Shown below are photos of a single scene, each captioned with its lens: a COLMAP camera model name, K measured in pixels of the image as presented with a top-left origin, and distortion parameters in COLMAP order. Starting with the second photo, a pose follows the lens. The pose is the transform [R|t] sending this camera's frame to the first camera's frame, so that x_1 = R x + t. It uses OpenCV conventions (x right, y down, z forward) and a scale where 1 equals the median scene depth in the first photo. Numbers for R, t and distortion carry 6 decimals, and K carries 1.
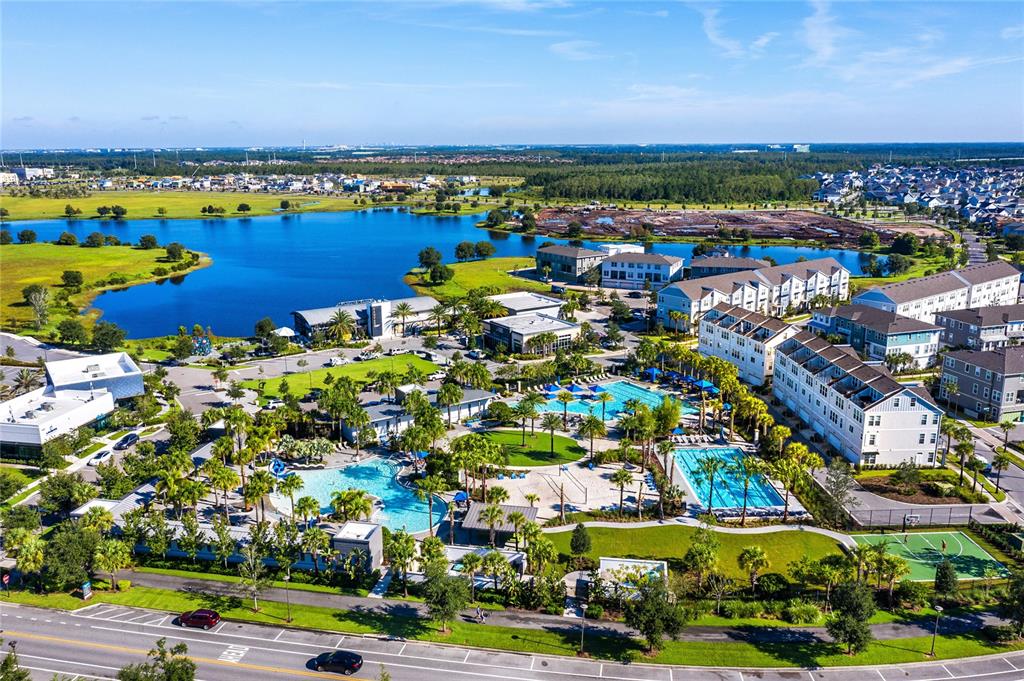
lens RADIAL K [[799.5, 0, 512.0], [0, 799.5, 340.5], [0, 0, 1]] dist [-0.009606, -0.002153]
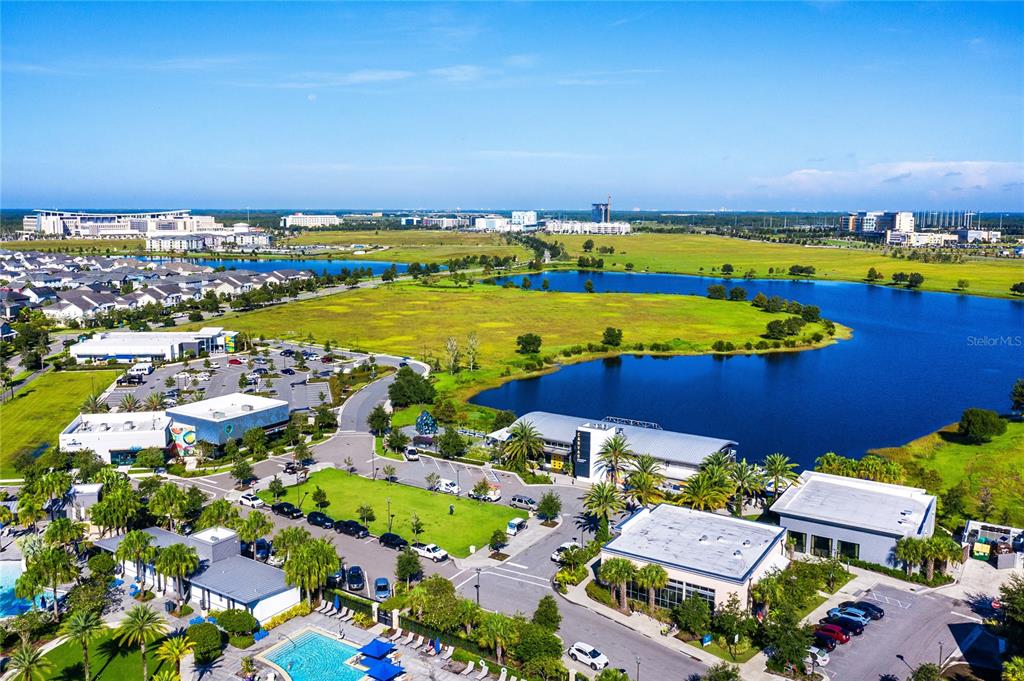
lens RADIAL K [[845.1, 0, 473.8], [0, 845.1, 340.1], [0, 0, 1]] dist [-0.021448, -0.005449]
pose [[0.352940, 0.147767, -0.923904, 0.196879], [-0.225252, 0.971827, 0.069384, -0.066136], [0.908127, 0.183623, 0.376281, 0.298755]]
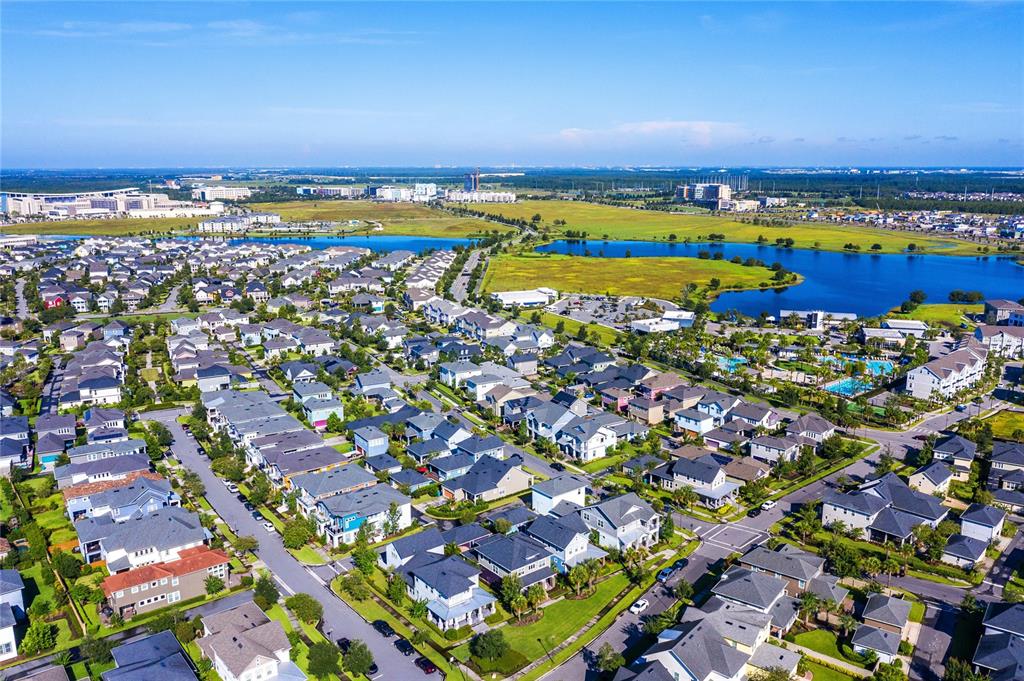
lens RADIAL K [[845.1, 0, 473.8], [0, 845.1, 340.1], [0, 0, 1]] dist [-0.021448, -0.005449]
pose [[0.605459, 0.170895, -0.777312, 0.451356], [-0.187270, 0.979843, 0.069555, 0.017195], [0.773530, 0.103455, 0.625259, -0.459549]]
